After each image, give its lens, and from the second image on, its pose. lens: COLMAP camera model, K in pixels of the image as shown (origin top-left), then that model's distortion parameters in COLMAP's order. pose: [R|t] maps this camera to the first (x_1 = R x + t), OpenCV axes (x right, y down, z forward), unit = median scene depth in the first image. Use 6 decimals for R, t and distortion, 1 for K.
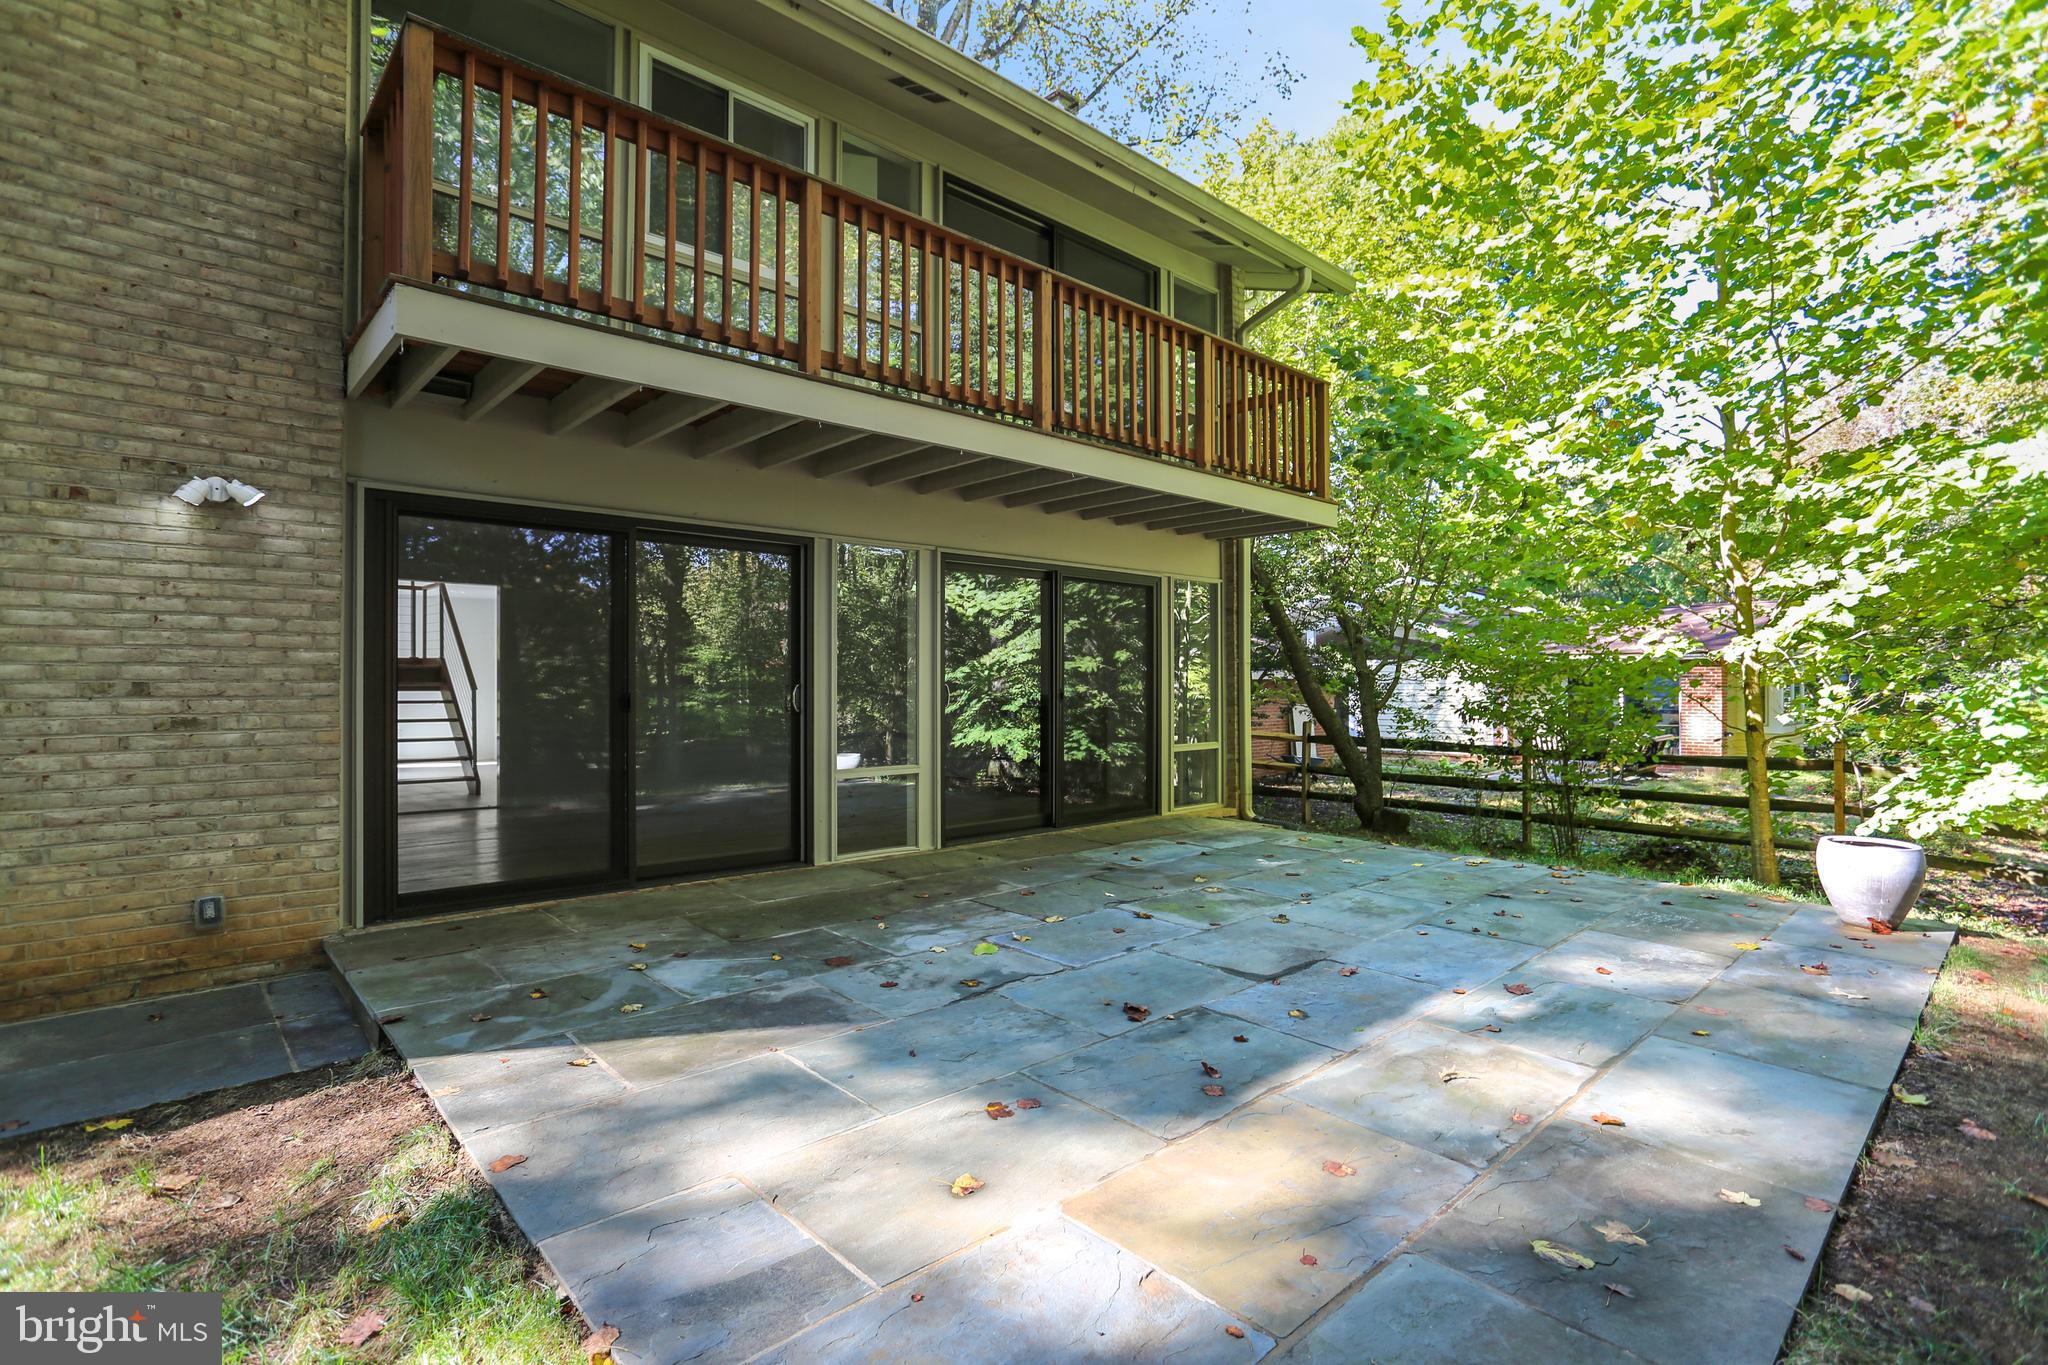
lens RADIAL K [[988.0, 0, 1000.4], [0, 988.0, 649.2], [0, 0, 1]] dist [-0.036806, 0.020214]
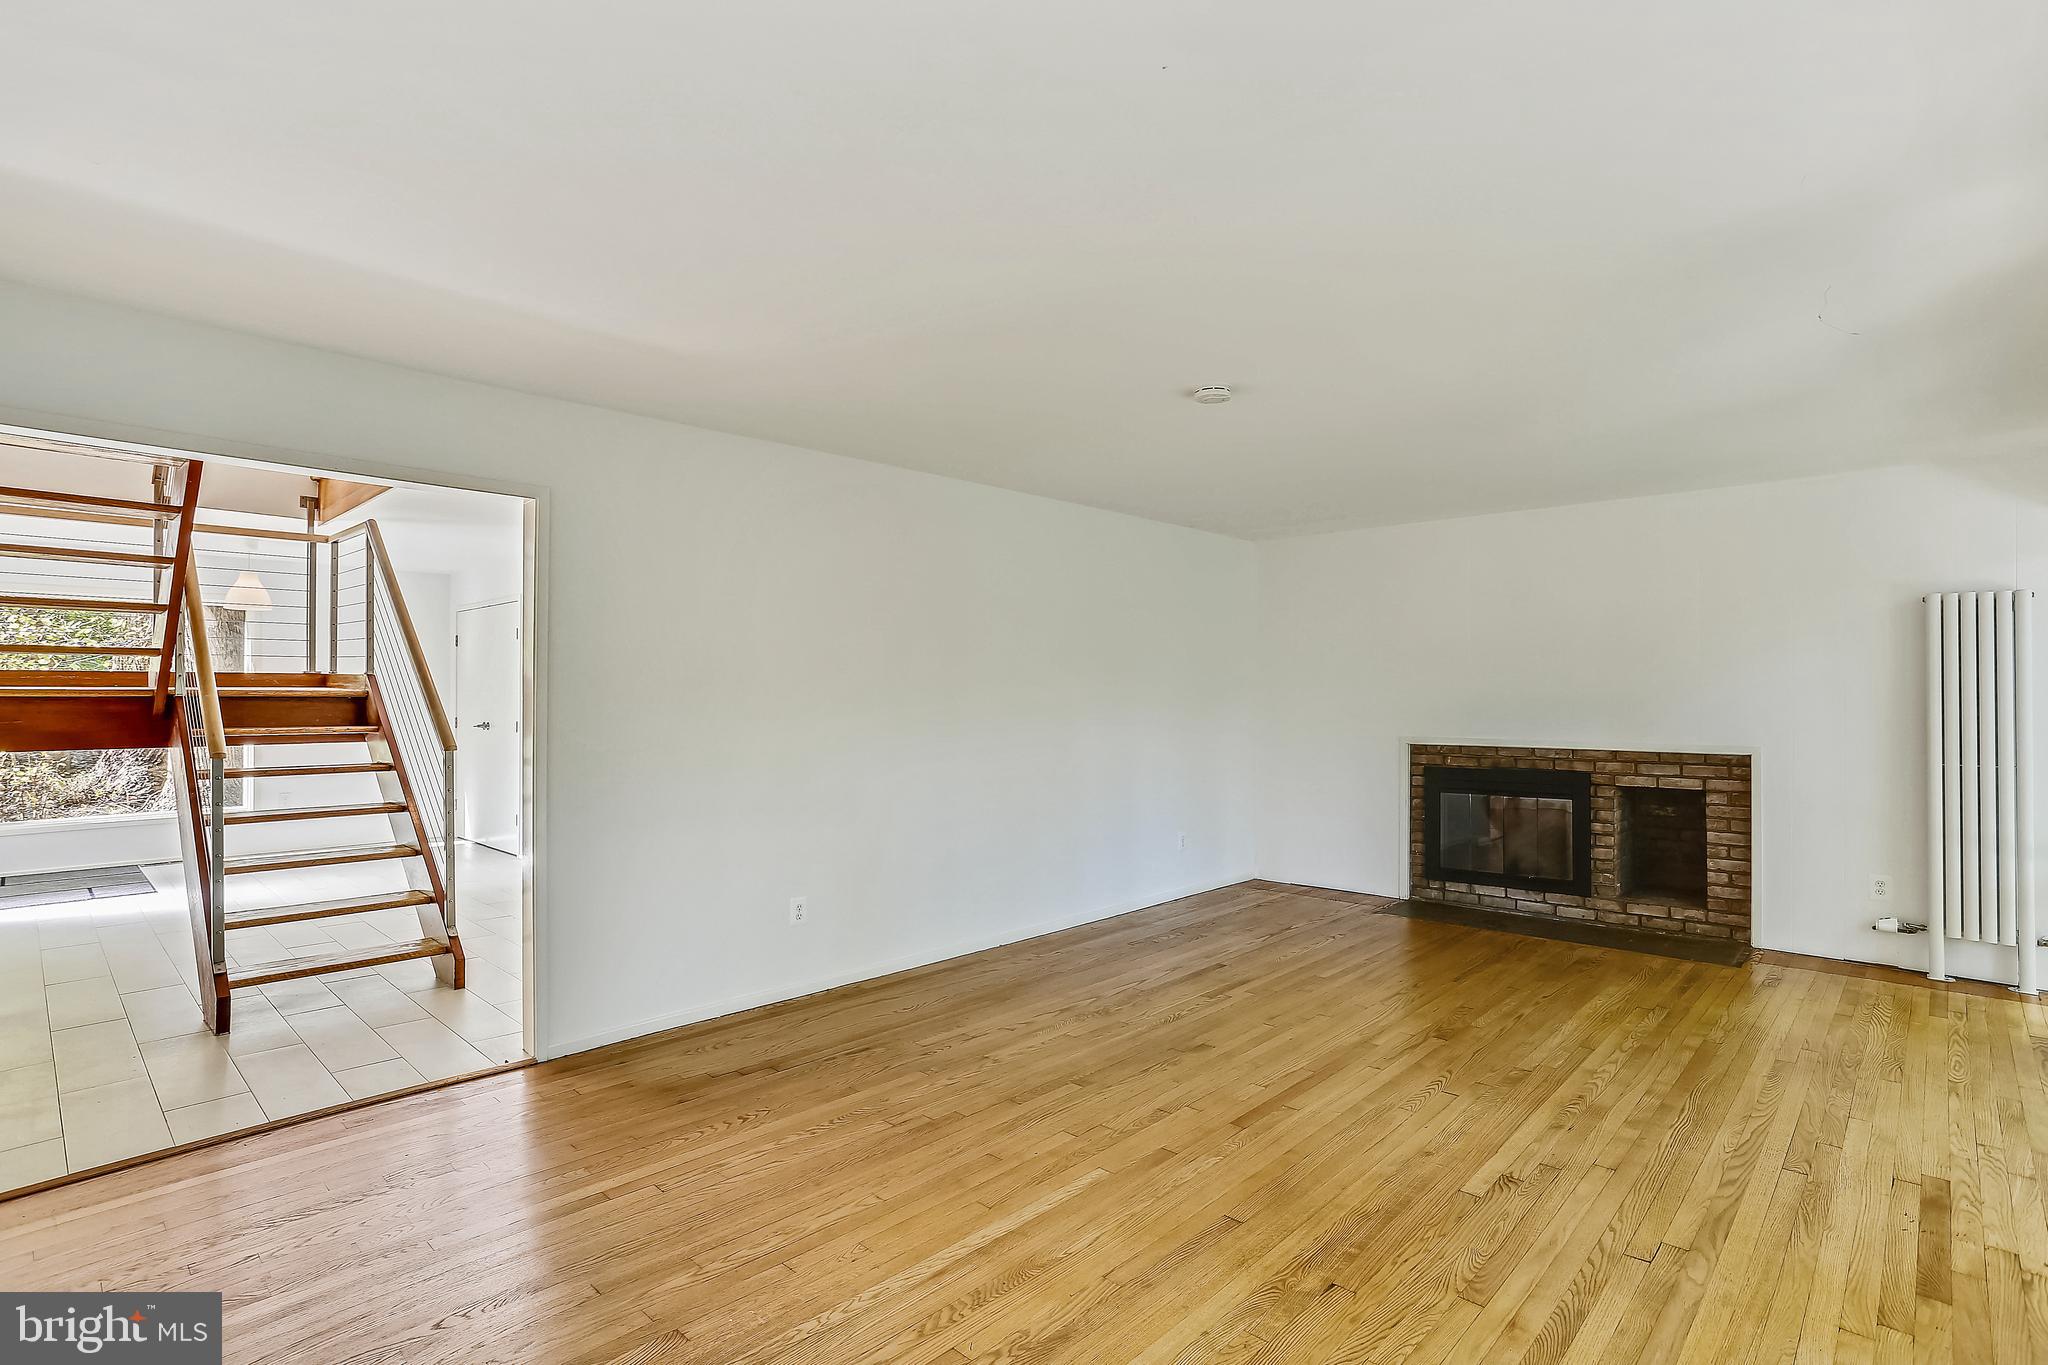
lens RADIAL K [[998.4, 0, 1039.8], [0, 998.4, 681.1], [0, 0, 1]] dist [-0.058852, 0.027666]
pose [[0.996119, 0.008501, 0.087604, -0.870562], [-0.010491, 0.999697, 0.022282, -0.007475], [-0.087388, -0.023114, 0.995906, 1.505908]]
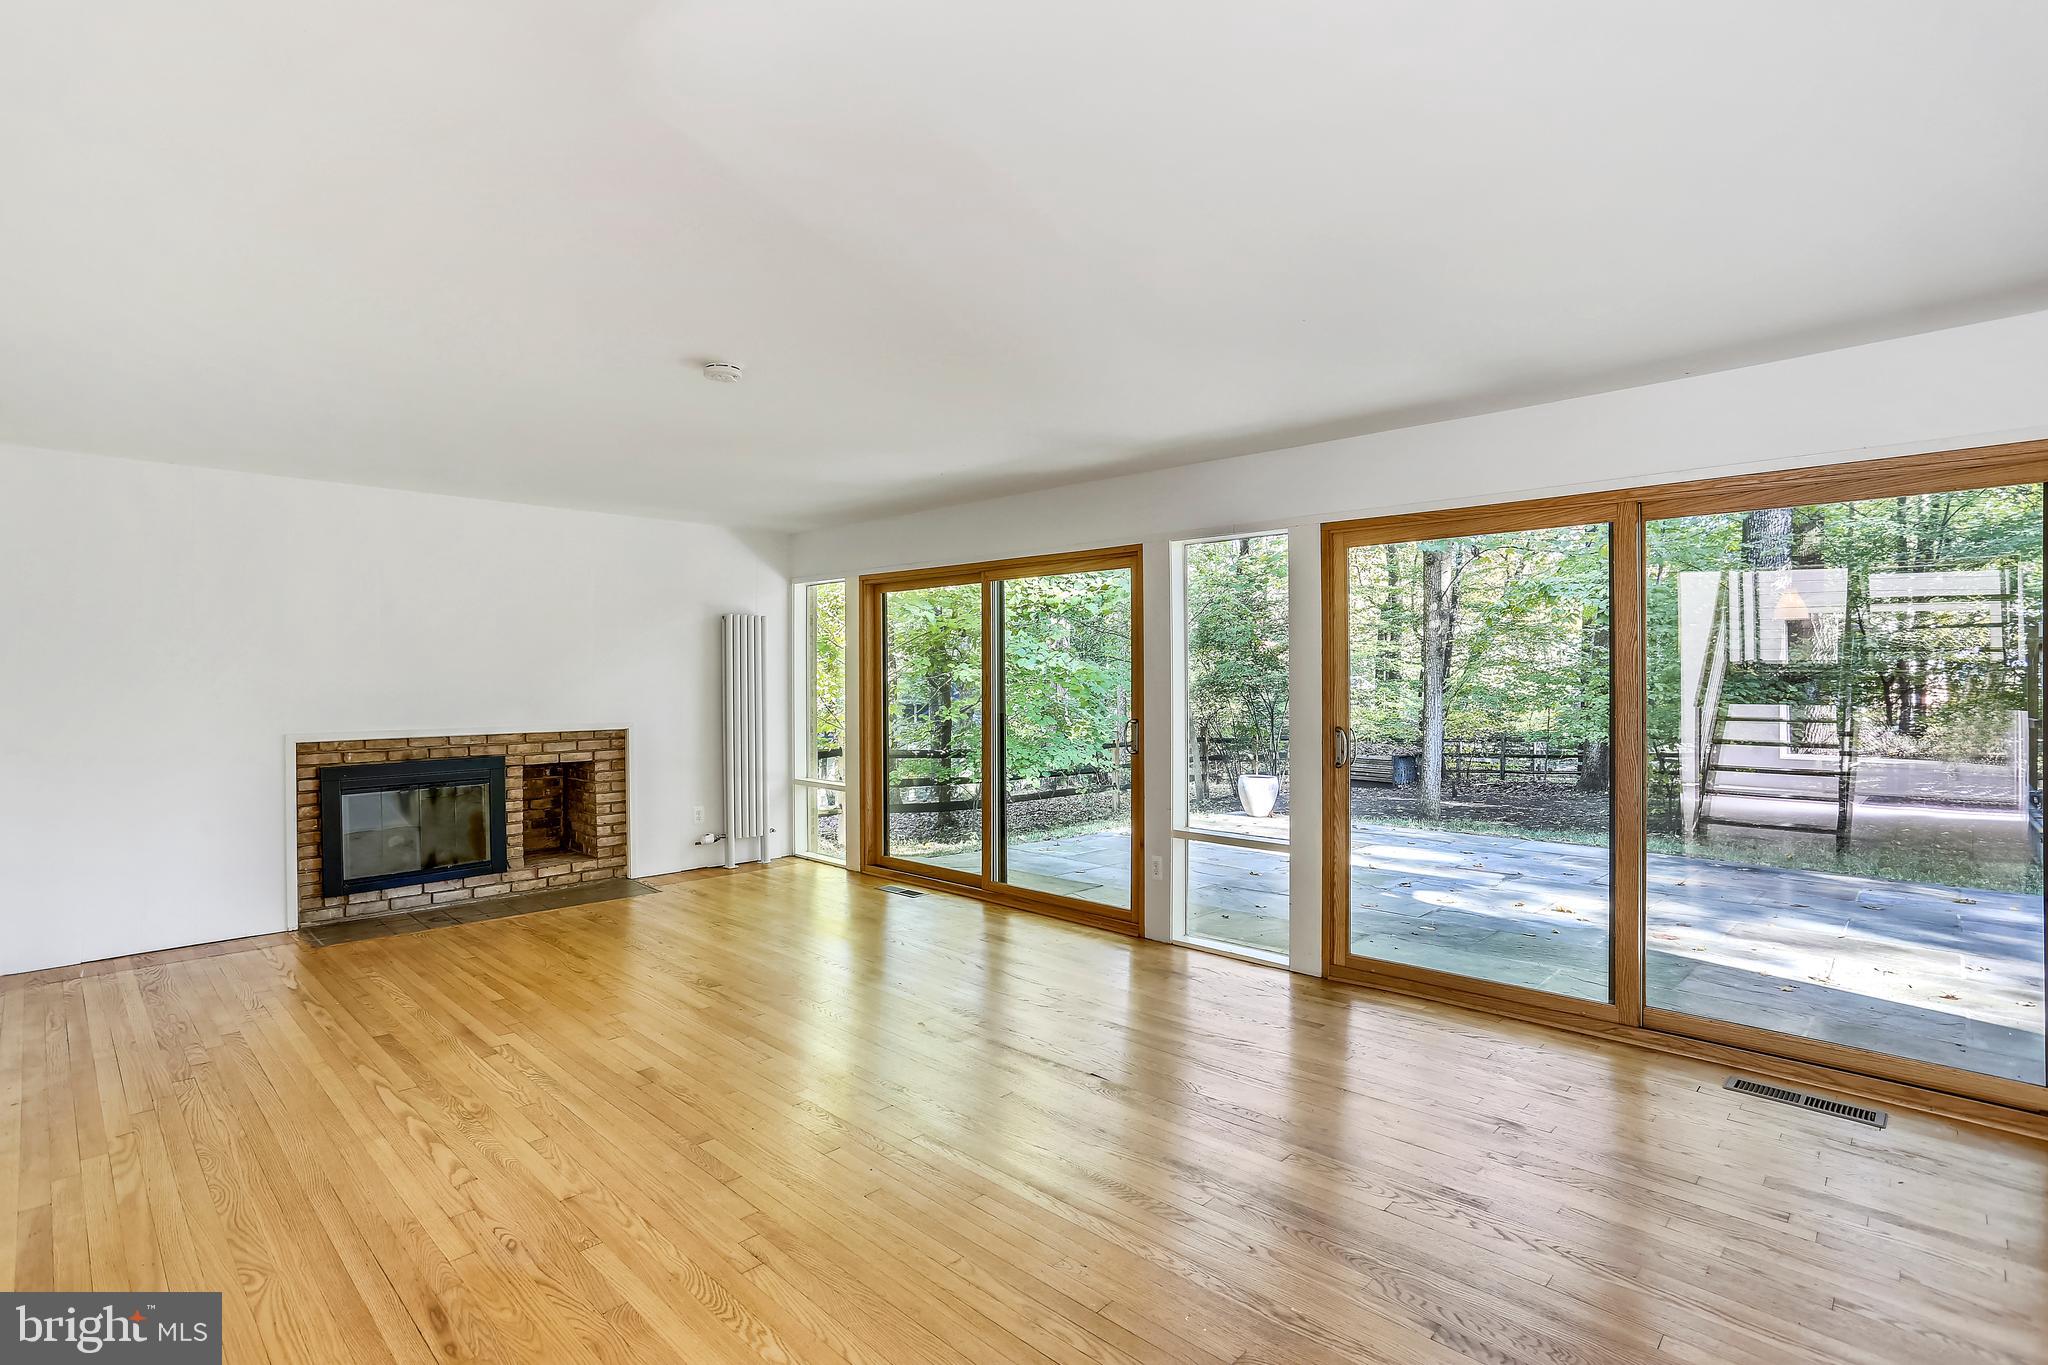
lens RADIAL K [[963.2, 0, 1010.9], [0, 963.2, 691.5], [0, 0, 1]] dist [-0.058001, 0.033034]
pose [[-0.064274, -0.007593, 0.997903, -1.529826], [-0.031519, 0.999488, 0.005575, 0.020020], [-0.997434, -0.031095, -0.064481, 2.245623]]
